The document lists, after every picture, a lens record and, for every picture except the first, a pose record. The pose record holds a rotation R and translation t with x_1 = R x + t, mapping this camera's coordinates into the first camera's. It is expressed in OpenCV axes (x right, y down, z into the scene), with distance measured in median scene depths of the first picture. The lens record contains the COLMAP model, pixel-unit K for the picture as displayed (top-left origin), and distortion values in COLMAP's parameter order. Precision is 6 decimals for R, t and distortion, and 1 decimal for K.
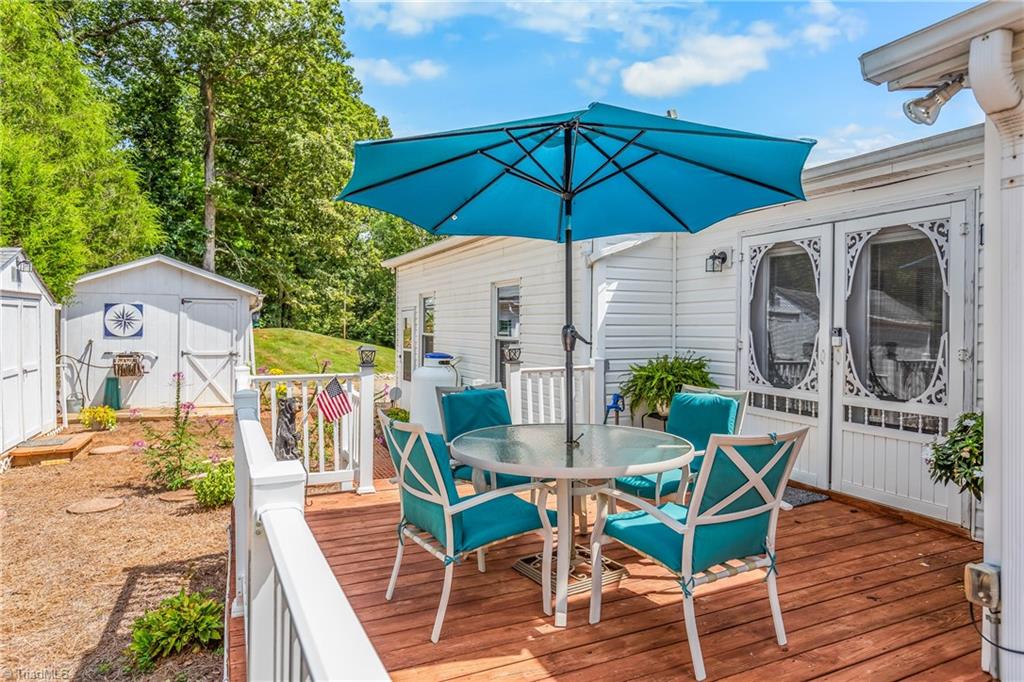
lens RADIAL K [[597.5, 0, 512.9], [0, 597.5, 325.5], [0, 0, 1]] dist [-0.003268, -0.000499]
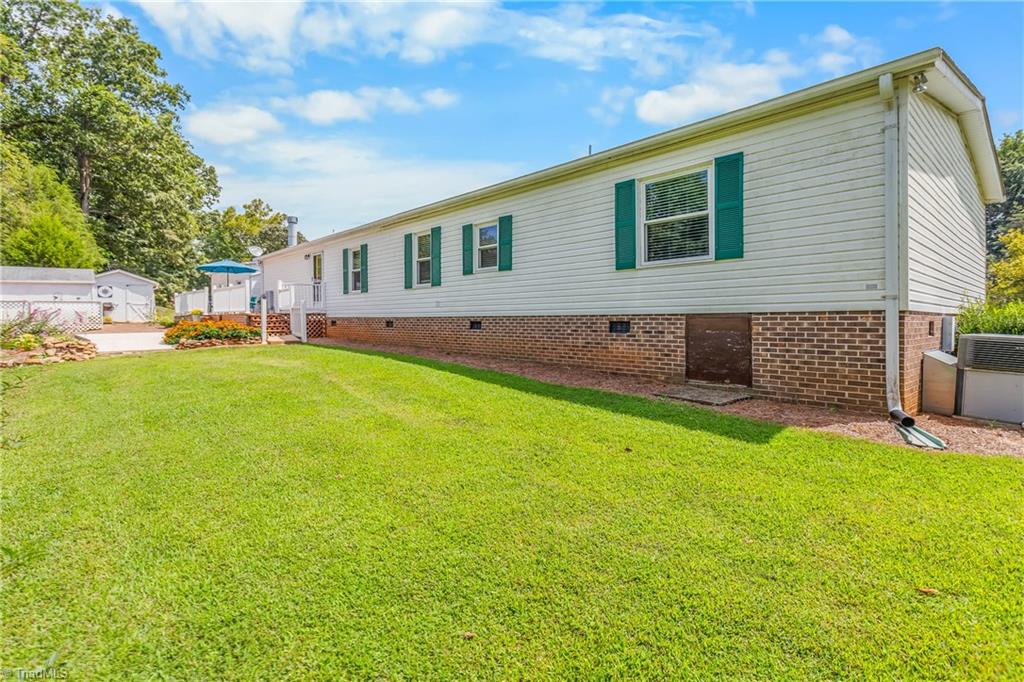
lens RADIAL K [[496.2, 0, 516.6], [0, 496.2, 324.0], [0, 0, 1]] dist [-0.000321, -0.000126]
pose [[0.946595, -0.012920, 0.322167, 0.161115], [0.010322, 0.999899, 0.009773, 0.049374], [-0.322261, -0.005925, 0.946632, -0.659835]]
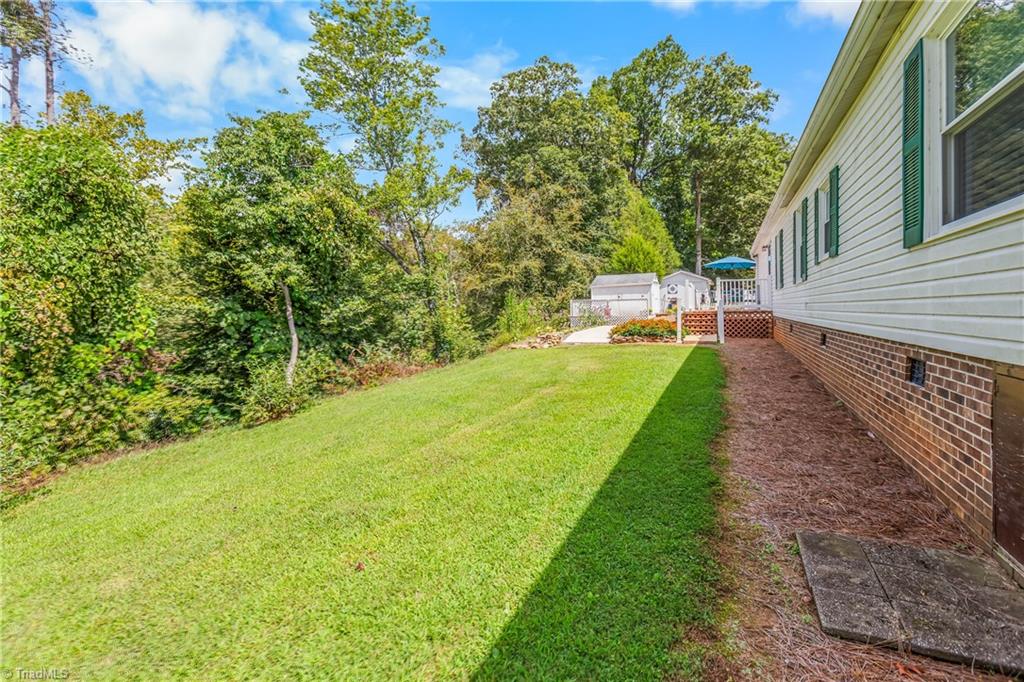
lens RADIAL K [[488.4, 0, 509.6], [0, 488.4, 308.3], [0, 0, 1]] dist [0.000578, 0.000021]
pose [[0.659926, -0.009557, -0.751269, 0.316105], [0.008953, 0.999948, -0.004856, 0.038692], [0.751277, -0.003522, 0.659978, -0.582509]]
